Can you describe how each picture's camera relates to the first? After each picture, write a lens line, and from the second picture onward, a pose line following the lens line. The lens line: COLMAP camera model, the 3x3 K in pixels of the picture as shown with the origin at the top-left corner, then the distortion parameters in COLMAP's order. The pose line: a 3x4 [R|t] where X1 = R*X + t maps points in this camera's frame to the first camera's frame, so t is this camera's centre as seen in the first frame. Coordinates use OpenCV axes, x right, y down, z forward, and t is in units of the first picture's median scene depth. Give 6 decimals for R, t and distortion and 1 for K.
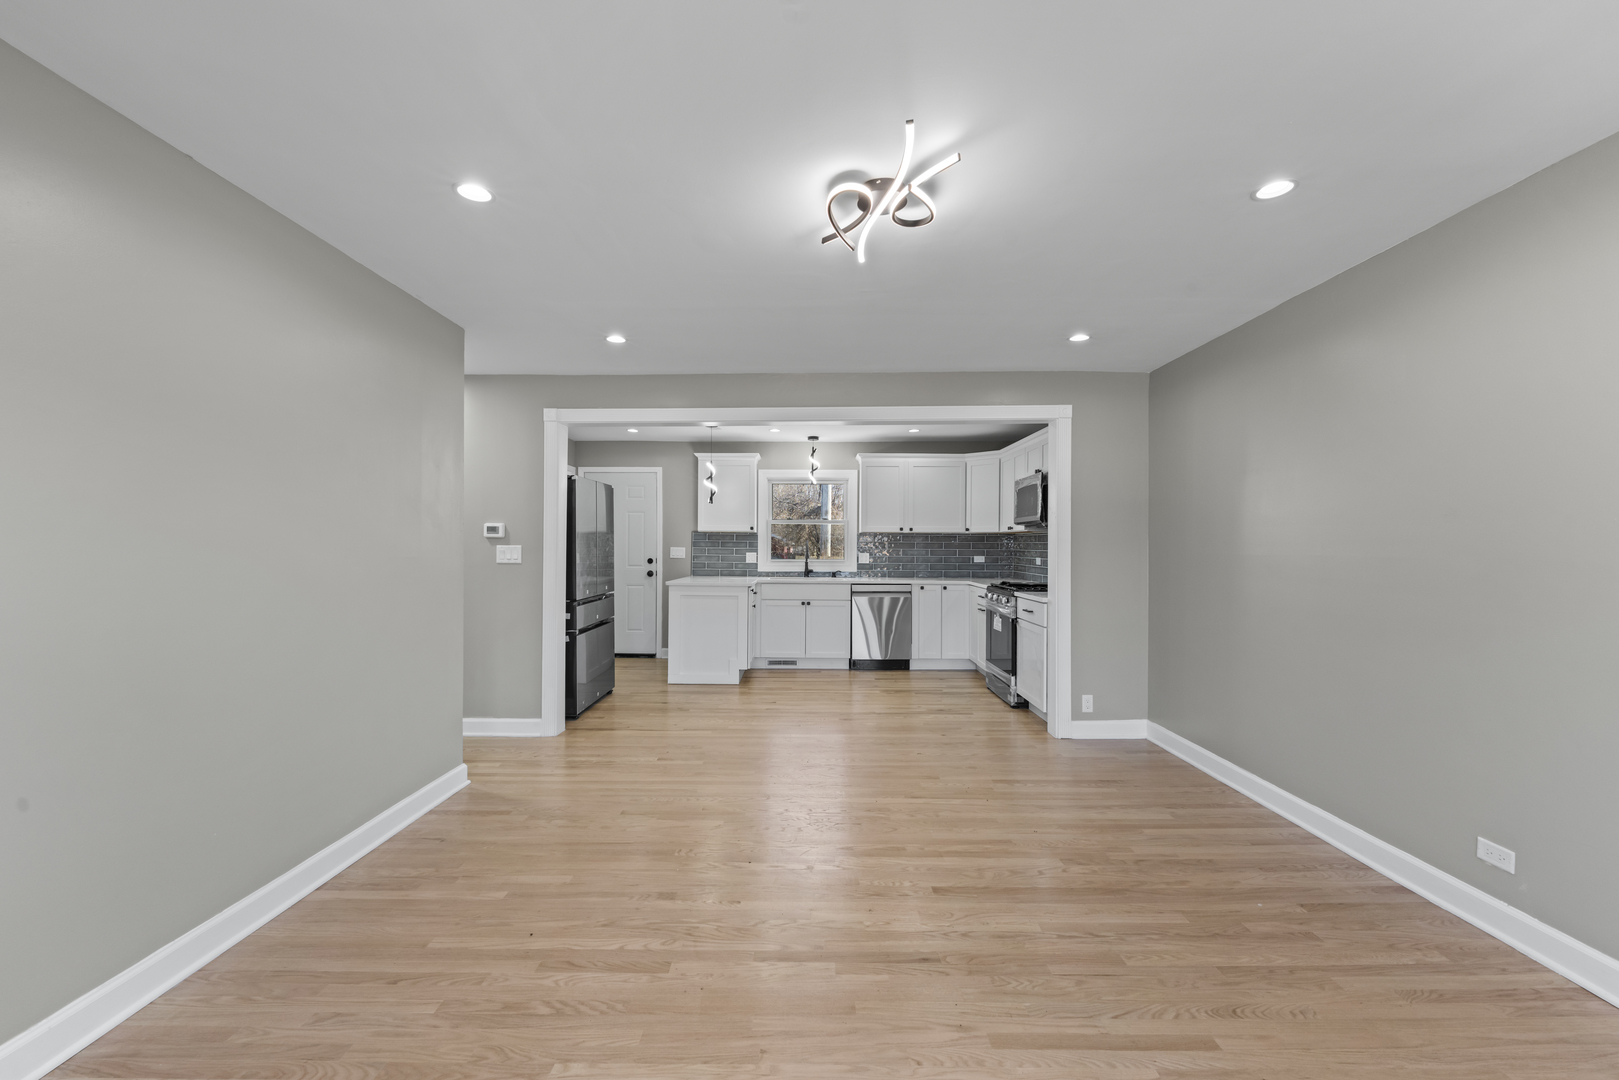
lens RADIAL K [[655.6, 0, 804.3], [0, 655.6, 545.8], [0, 0, 1]] dist [-0.001762, -0.000460]
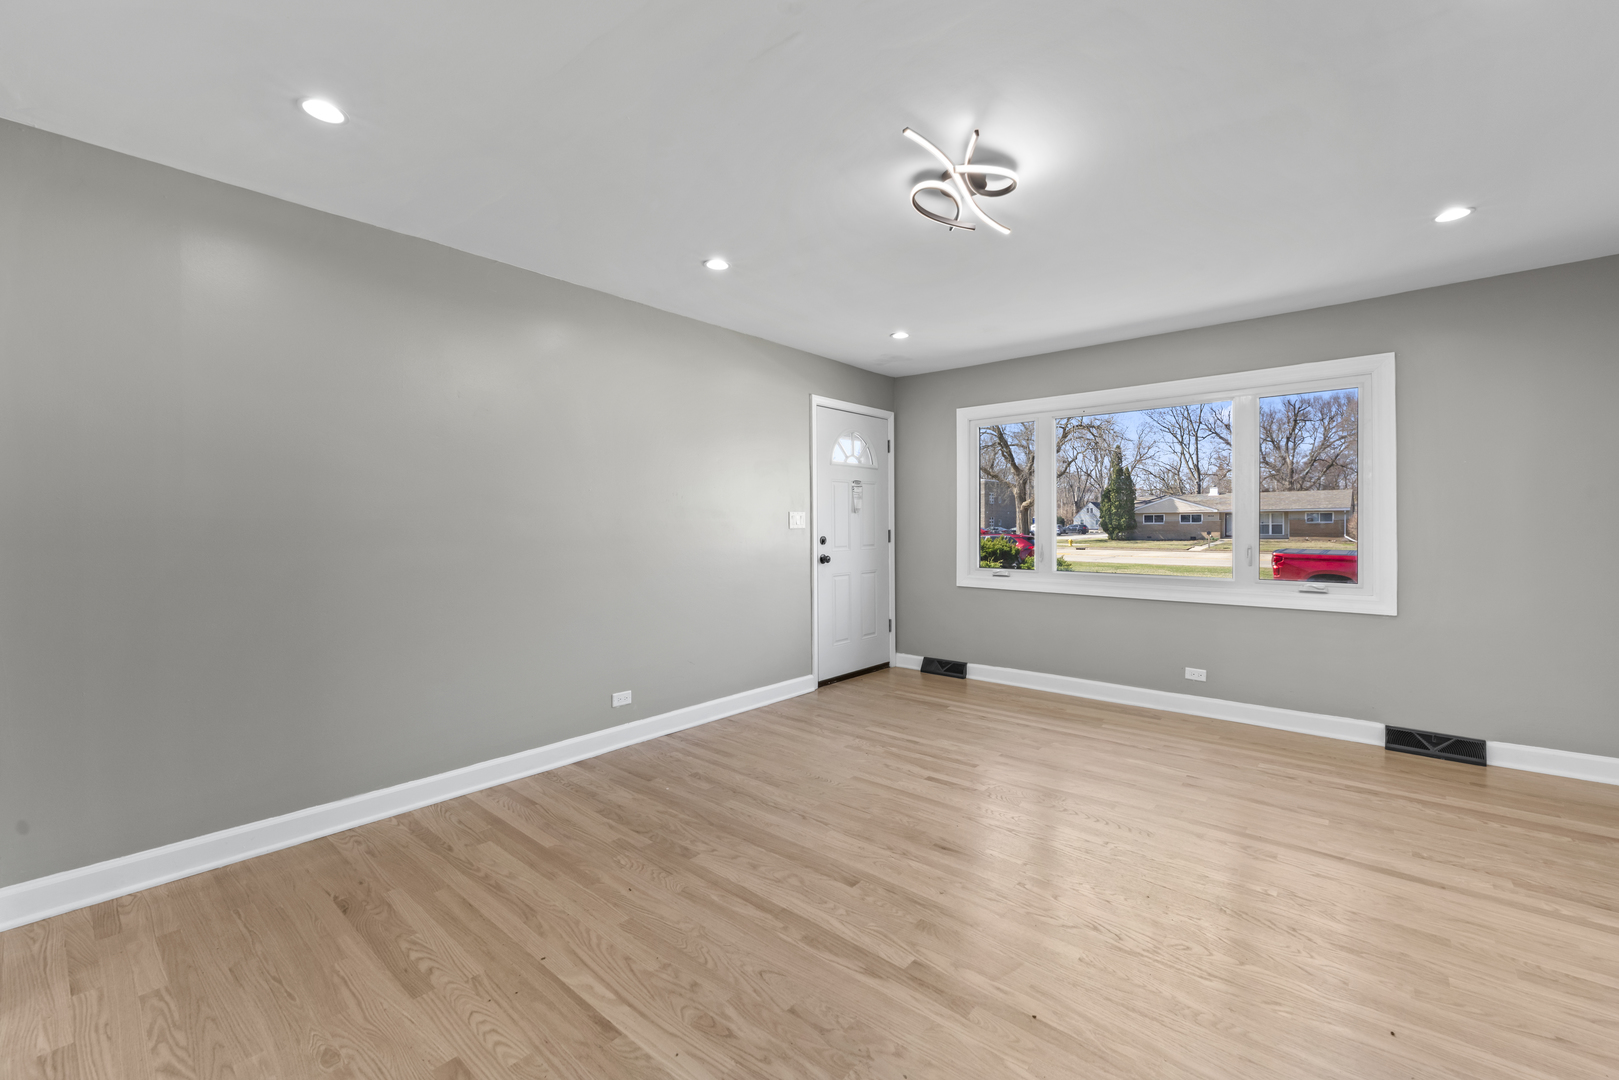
lens RADIAL K [[665.6, 0, 814.5], [0, 665.6, 522.8], [0, 0, 1]] dist [-0.000673, -0.000594]
pose [[-0.765144, 0.000250, 0.643859, -0.163539], [-0.000002, 1.000000, -0.000391, 0.011582], [-0.643859, -0.000301, -0.765144, 0.807131]]
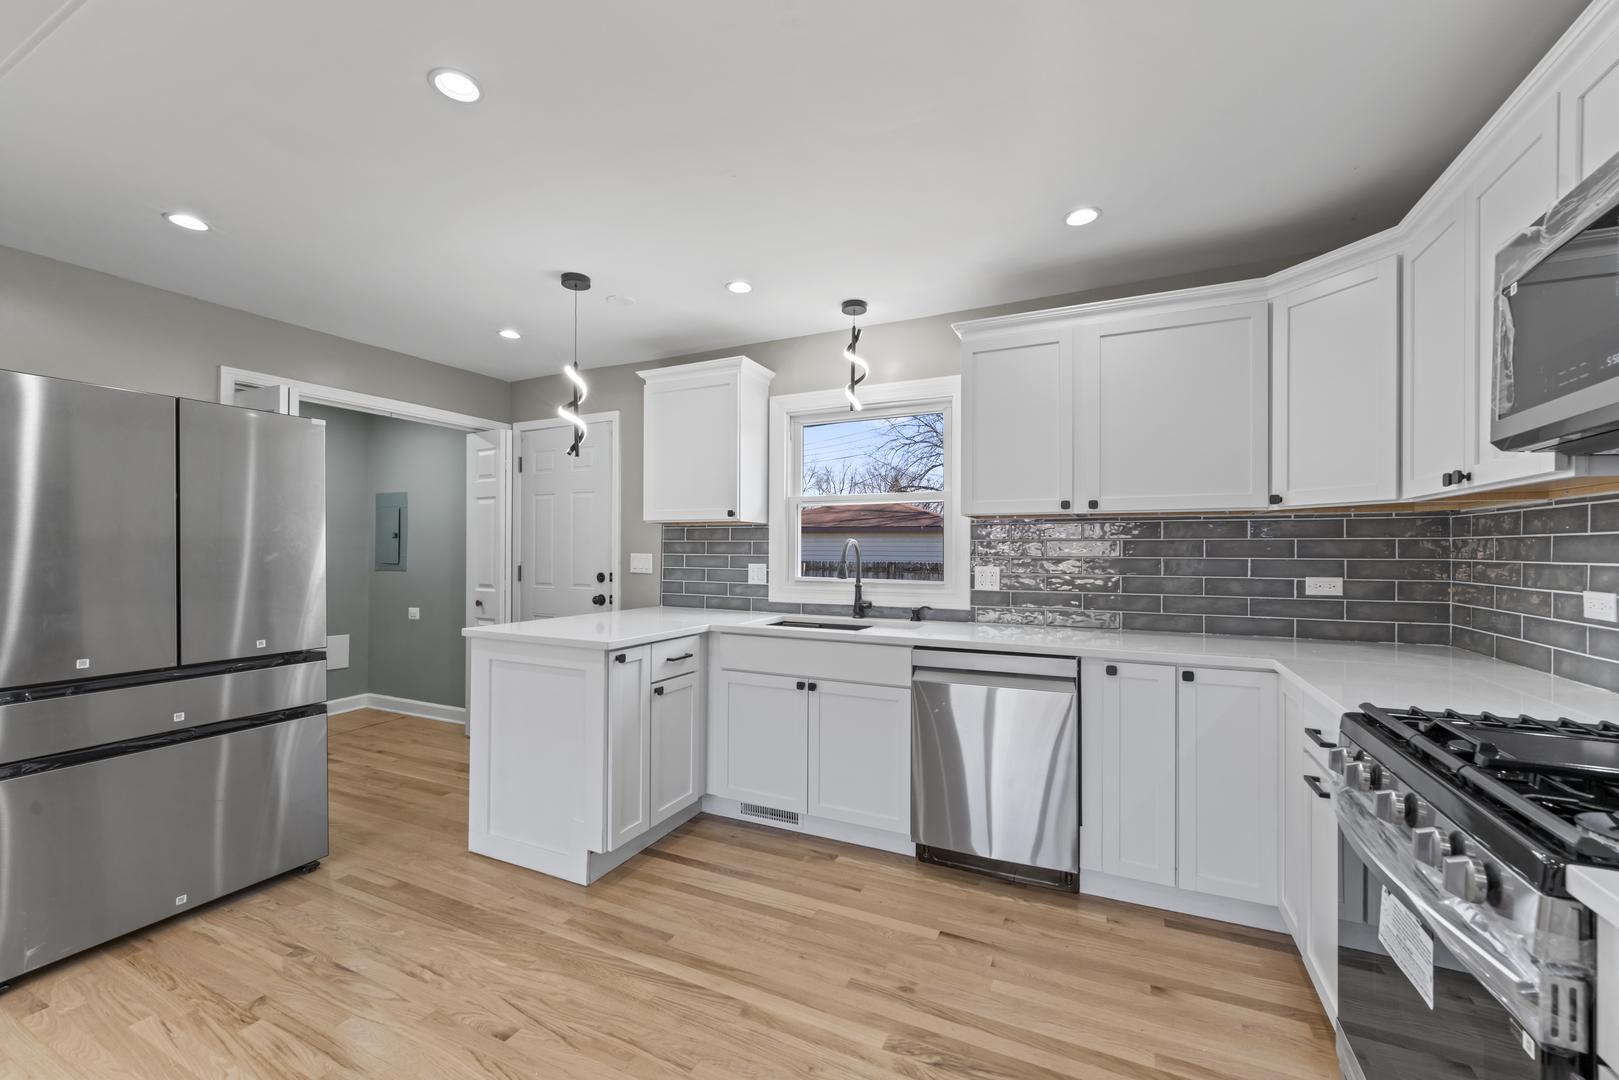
lens RADIAL K [[649.0, 0, 804.8], [0, 649.0, 546.6], [0, 0, 1]] dist [-0.000102, -0.000219]
pose [[0.904230, -0.005660, -0.427007, 0.227393], [0.001589, 0.999950, -0.009889, 0.002919], [0.427042, 0.008263, 0.904194, 0.785295]]
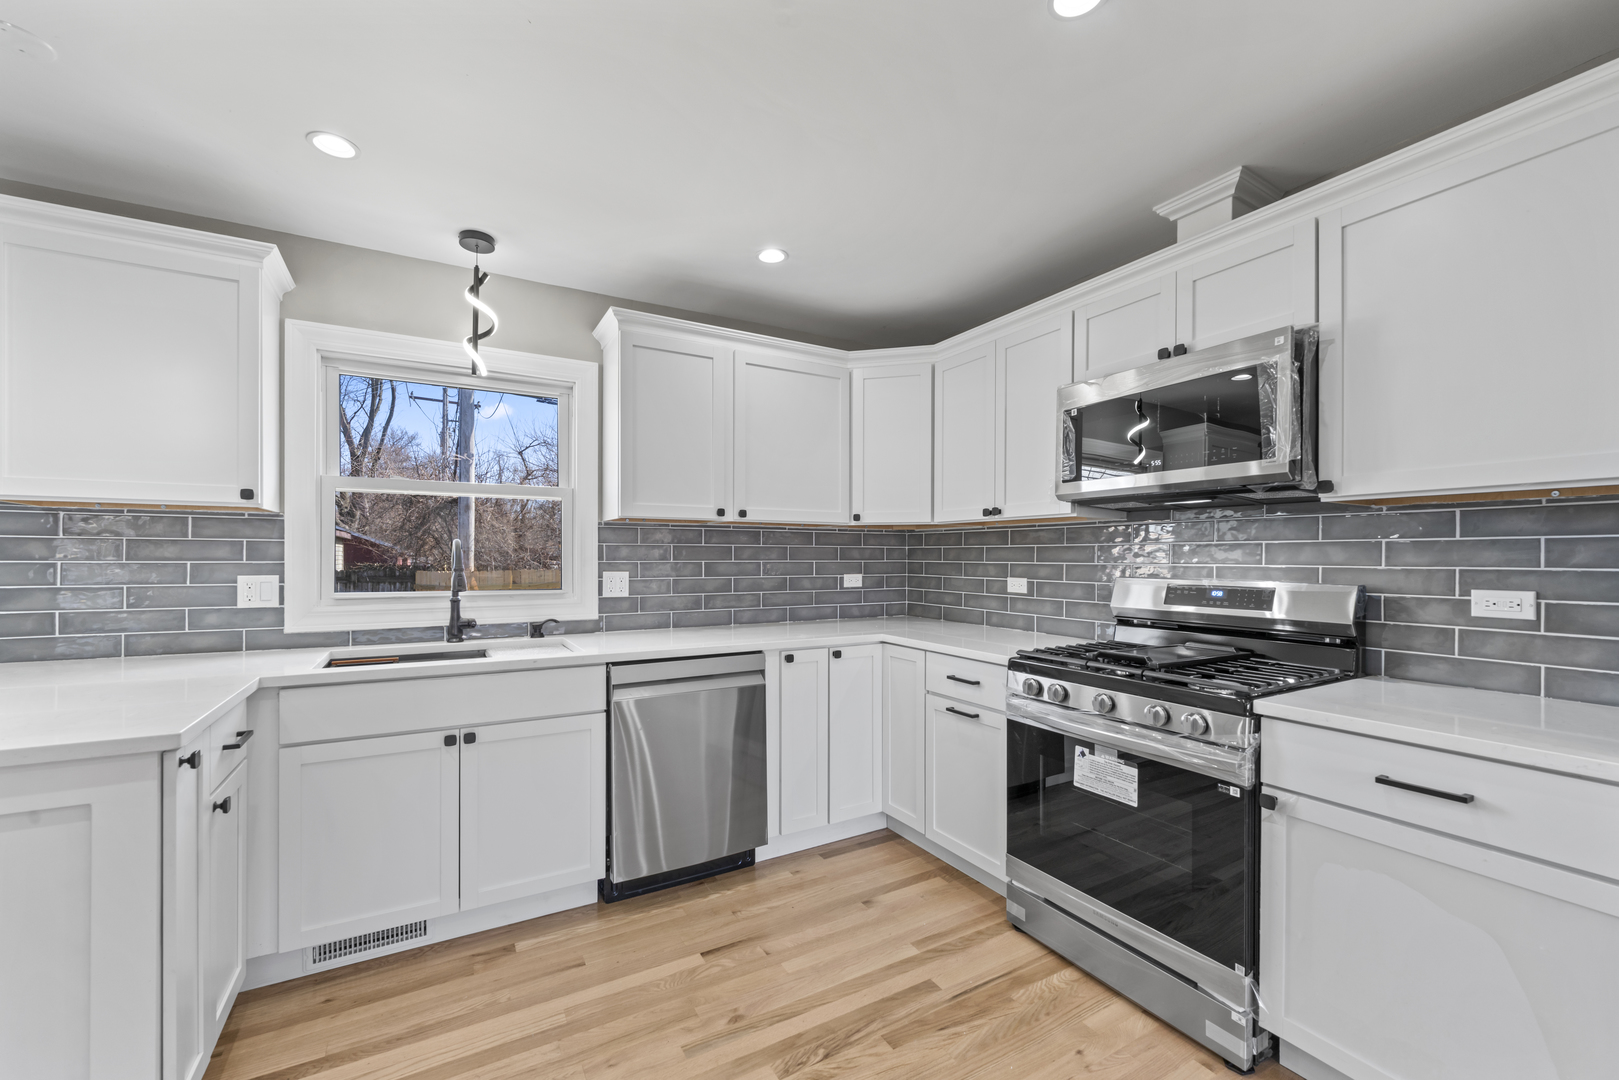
lens RADIAL K [[652.8, 0, 802.6], [0, 652.8, 556.5], [0, 0, 1]] dist [-0.000453, -0.000226]
pose [[0.866567, -0.003735, 0.499047, -0.013737], [0.002812, 0.999993, 0.002600, 0.001295], [-0.499053, -0.000850, 0.866571, 0.822211]]
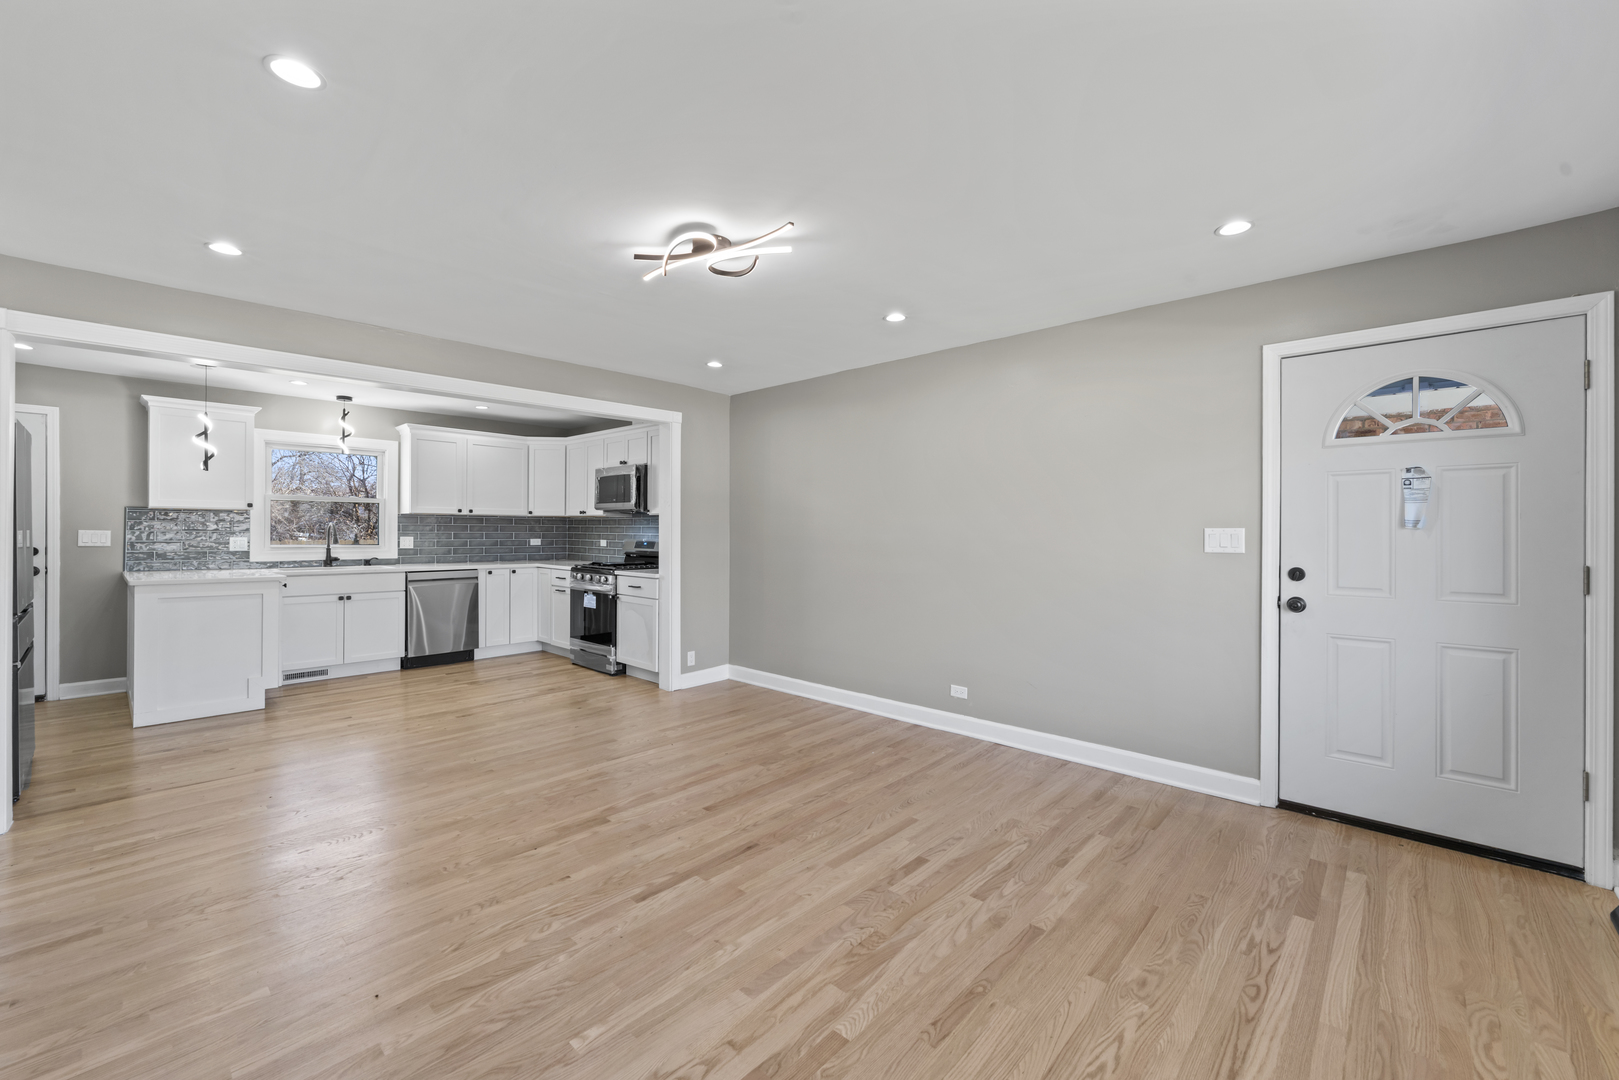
lens RADIAL K [[654.1, 0, 807.6], [0, 654.1, 530.8], [0, 0, 1]] dist [-0.001204, -0.000415]
pose [[0.674131, -0.000109, 0.738612, -0.269430], [-0.003156, 0.999990, 0.003028, -0.001649], [-0.738605, -0.004373, 0.674124, 0.014518]]
